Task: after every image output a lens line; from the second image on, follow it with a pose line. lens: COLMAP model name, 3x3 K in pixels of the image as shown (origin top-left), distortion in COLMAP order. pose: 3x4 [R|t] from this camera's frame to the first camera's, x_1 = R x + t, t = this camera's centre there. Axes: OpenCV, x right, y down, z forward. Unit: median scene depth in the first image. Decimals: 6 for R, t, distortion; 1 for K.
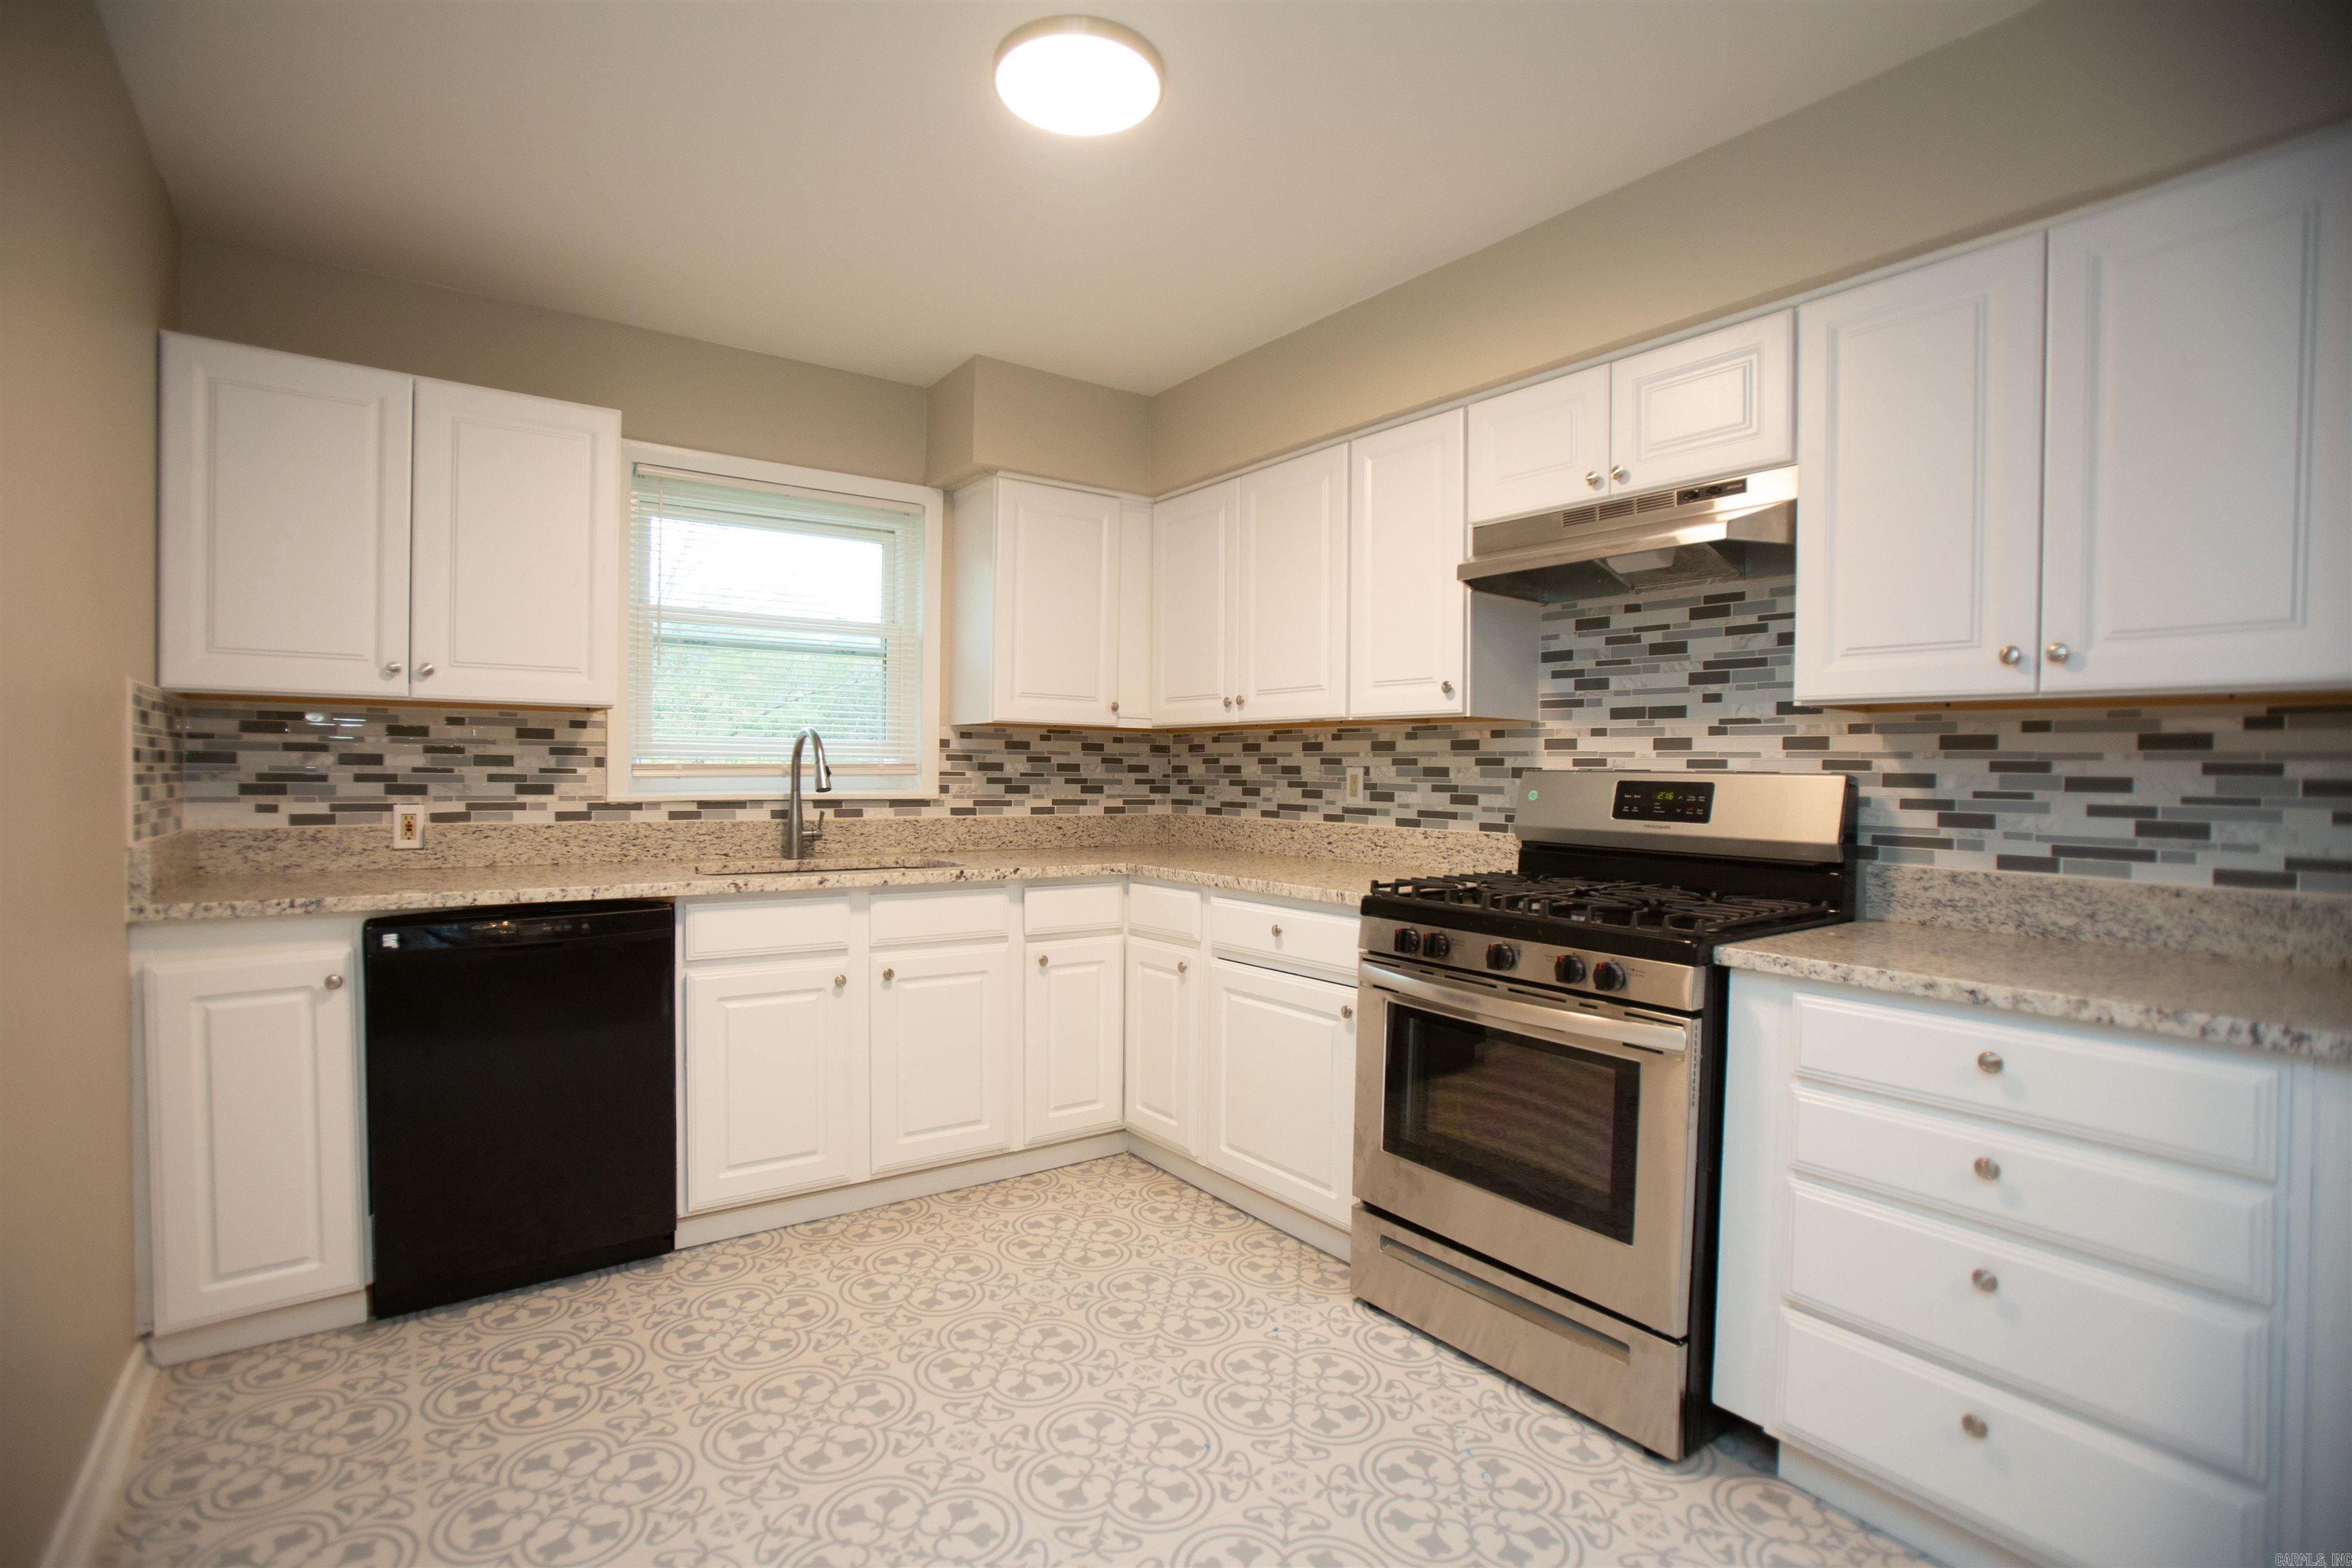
lens RADIAL K [[1144.7, 0, 1097.0], [0, 1144.7, 770.3], [0, 0, 1]] dist [-0.063775, 0.021958]
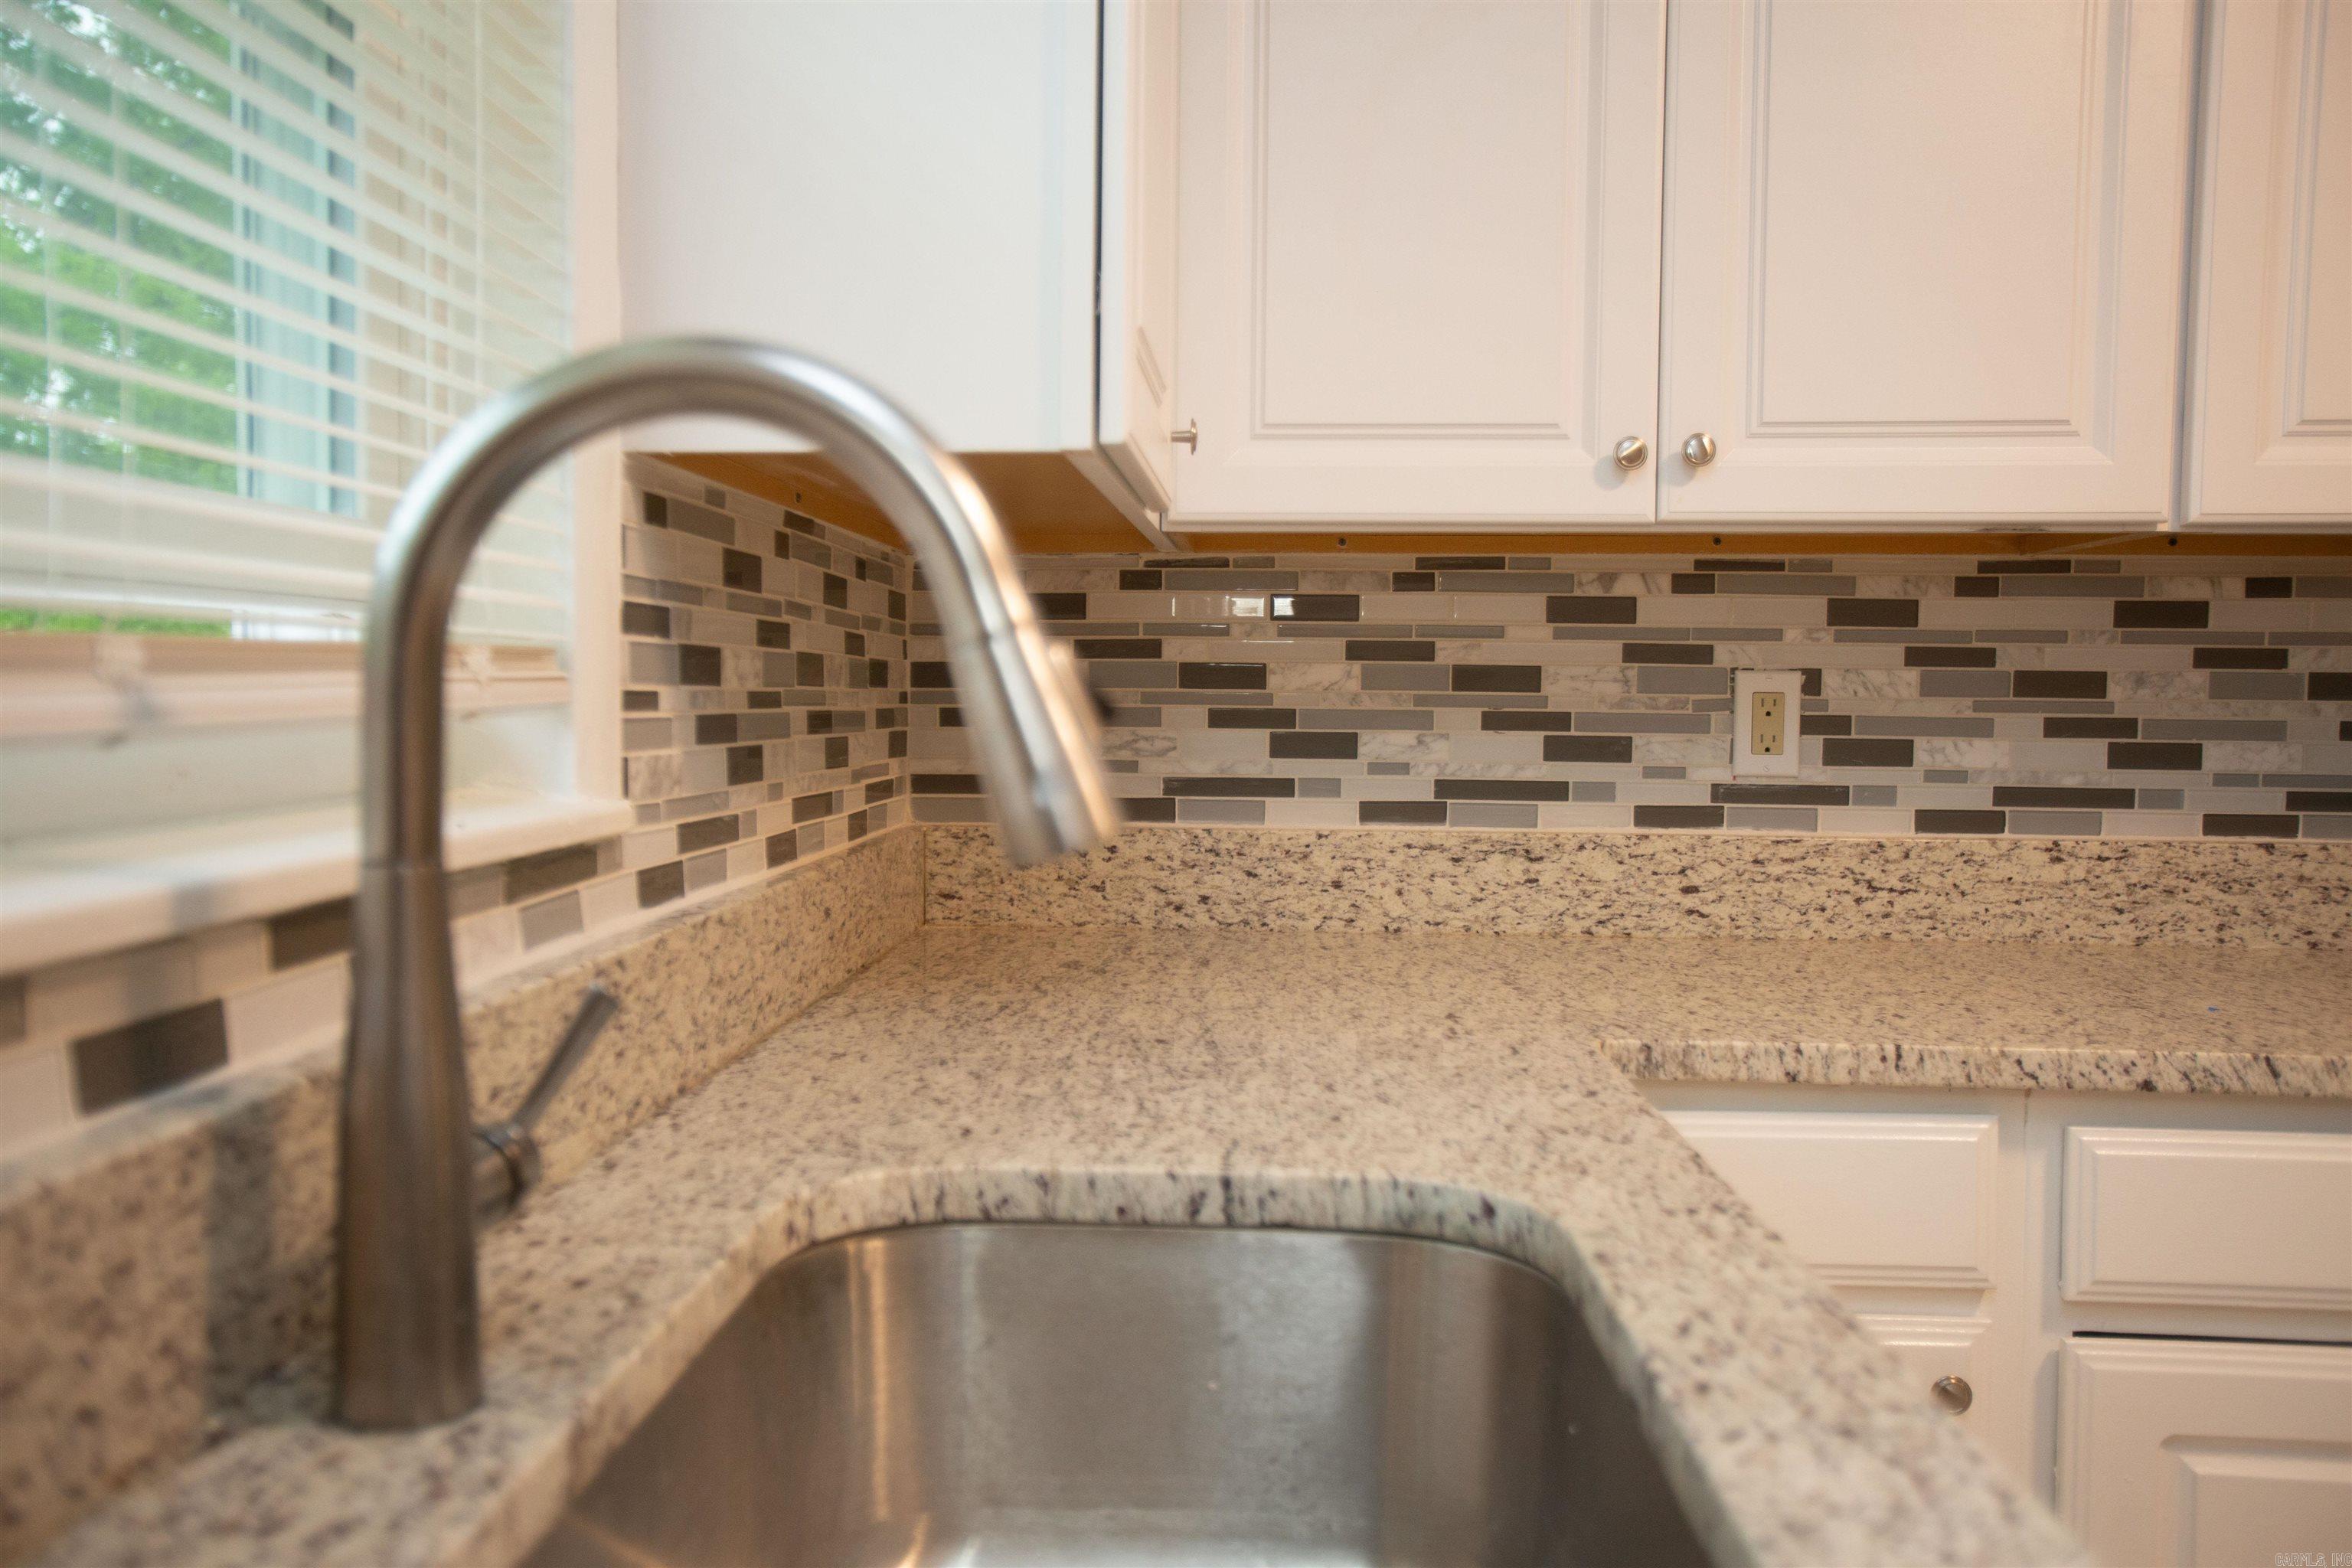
lens RADIAL K [[2012.4, 0, 1159.9], [0, 2012.4, 772.6], [0, 0, 1]] dist [0.001888, 0.018329]
pose [[0.613807, -0.049545, 0.787900, -0.476769], [0.000652, 0.998060, 0.062253, -0.012471], [-0.789456, -0.037698, 0.612649, 0.956516]]
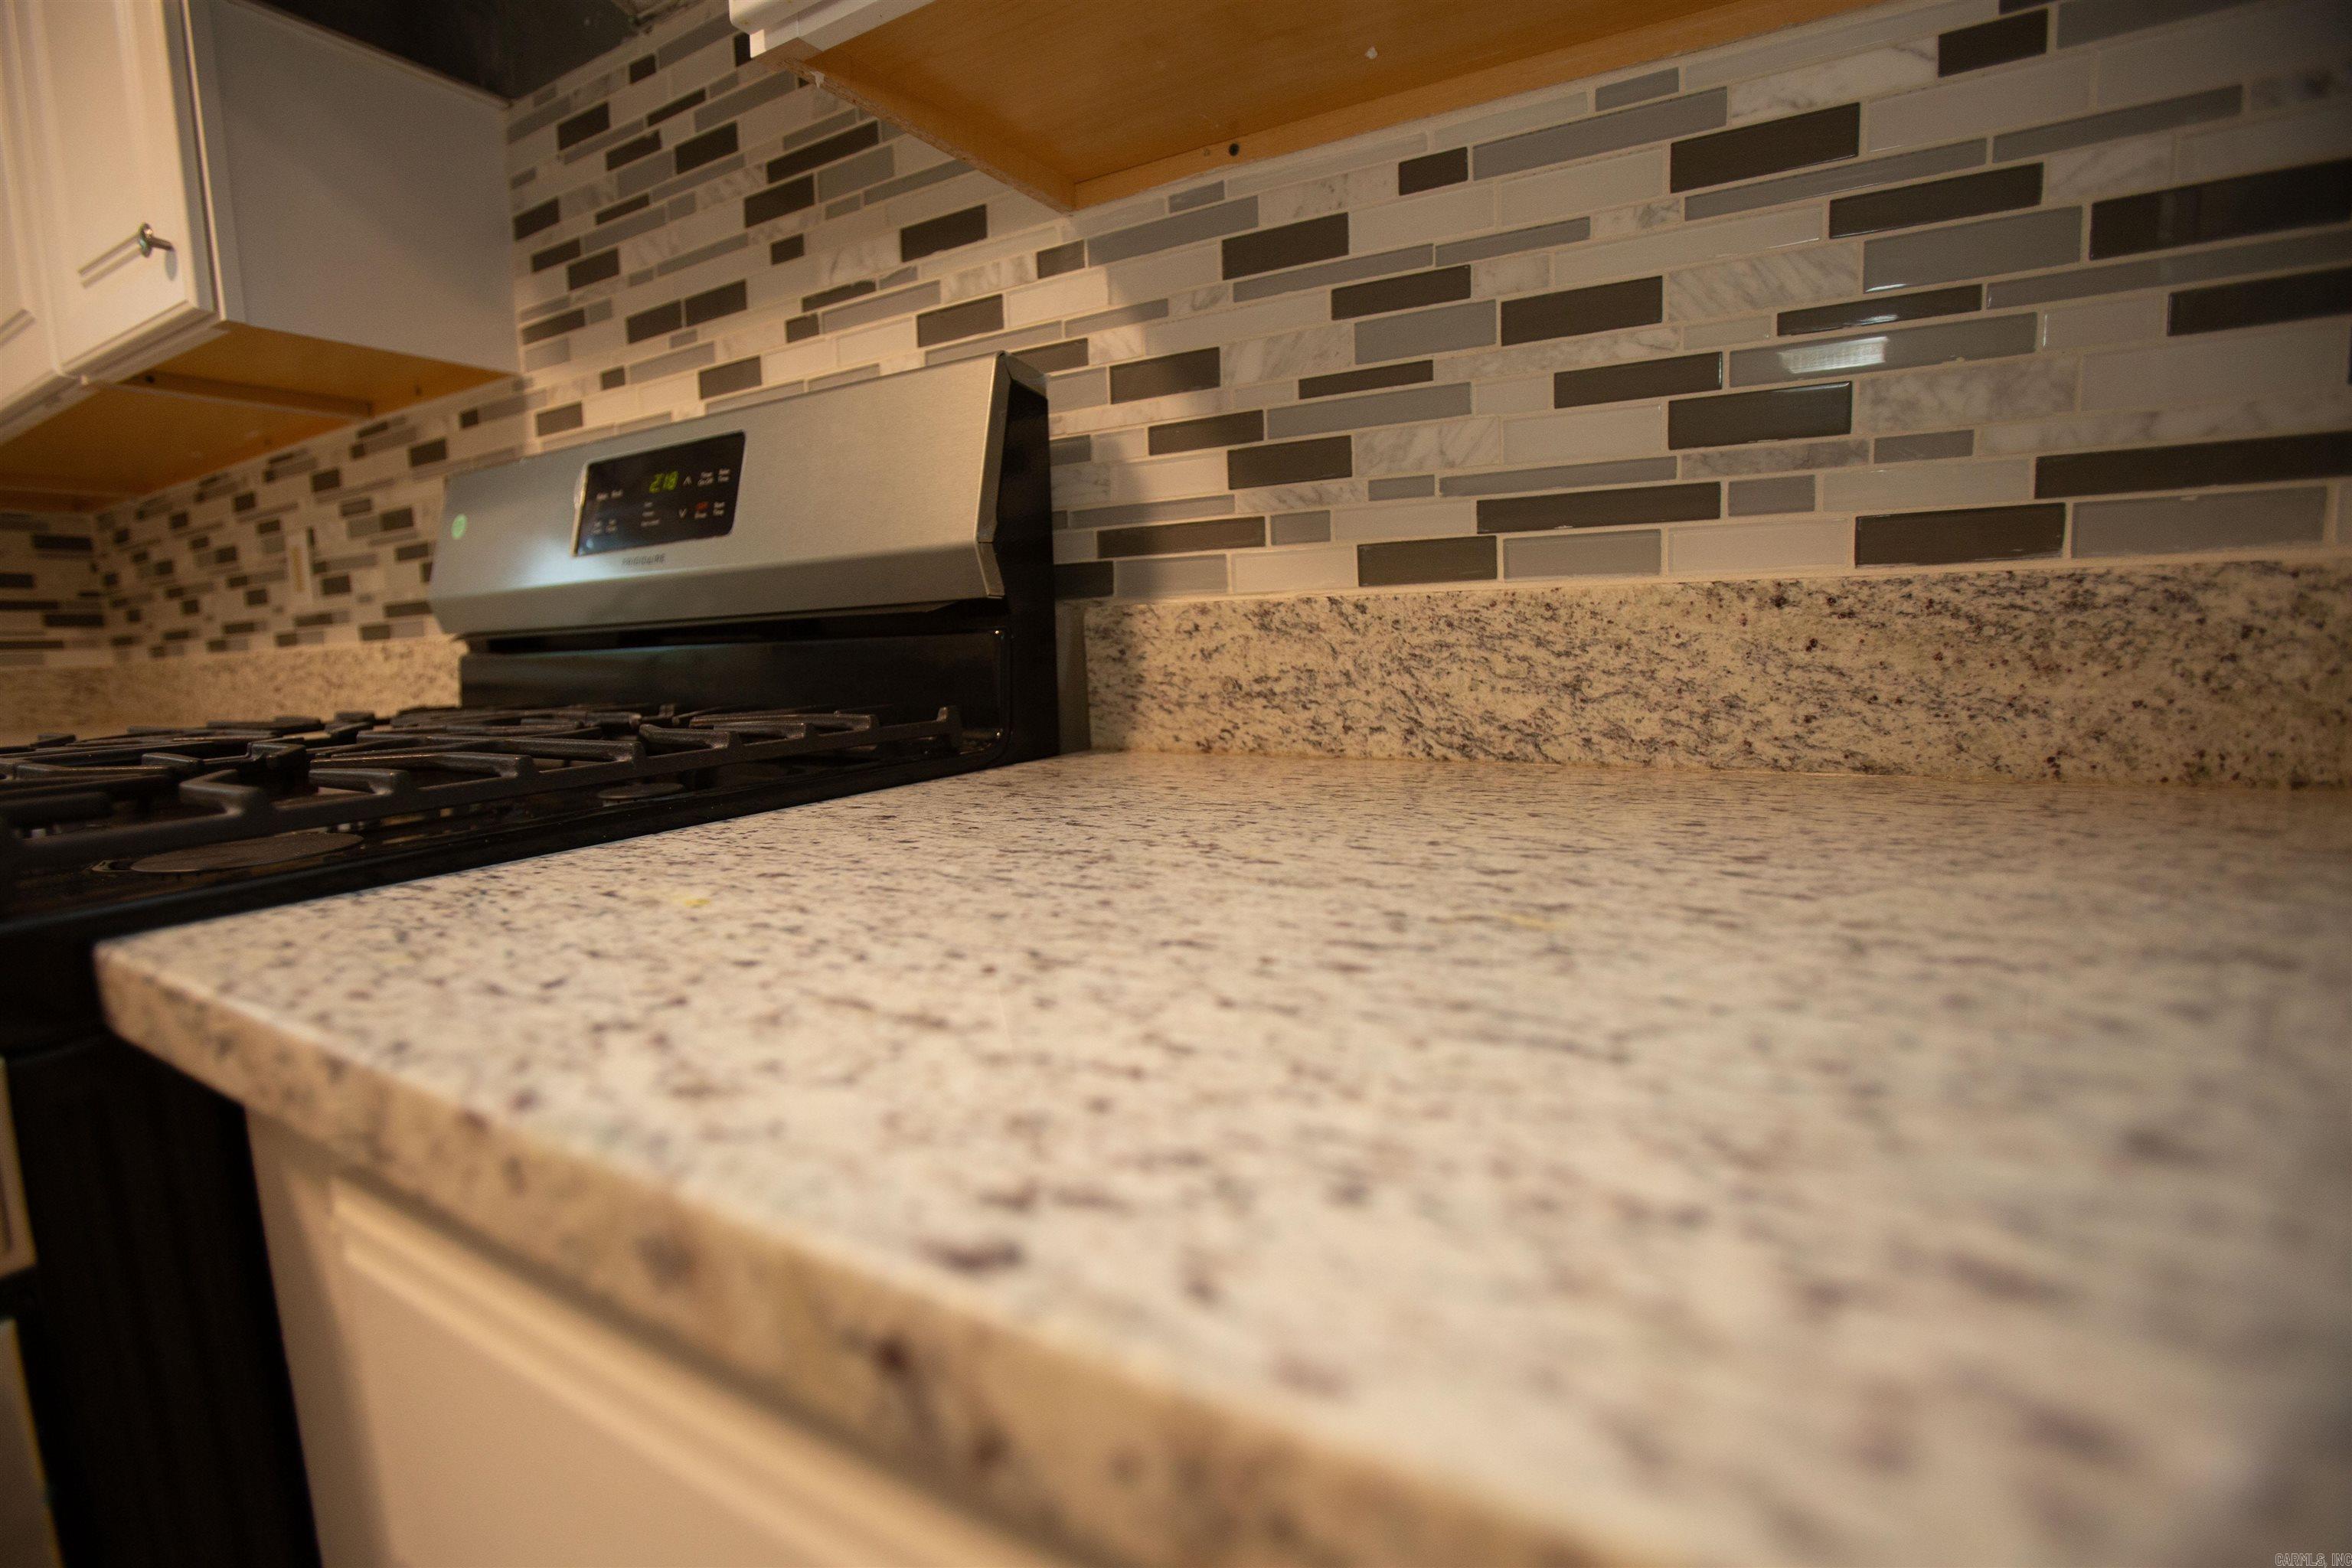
lens RADIAL K [[1133.0, 0, 1118.3], [0, 1133.0, 774.3], [0, 0, 1]] dist [-0.048692, 0.003734]
pose [[0.913261, -0.091400, 0.396990, 0.439434], [0.048390, 0.991945, 0.117059, 0.078604], [-0.404492, -0.087695, 0.910328, 0.514132]]
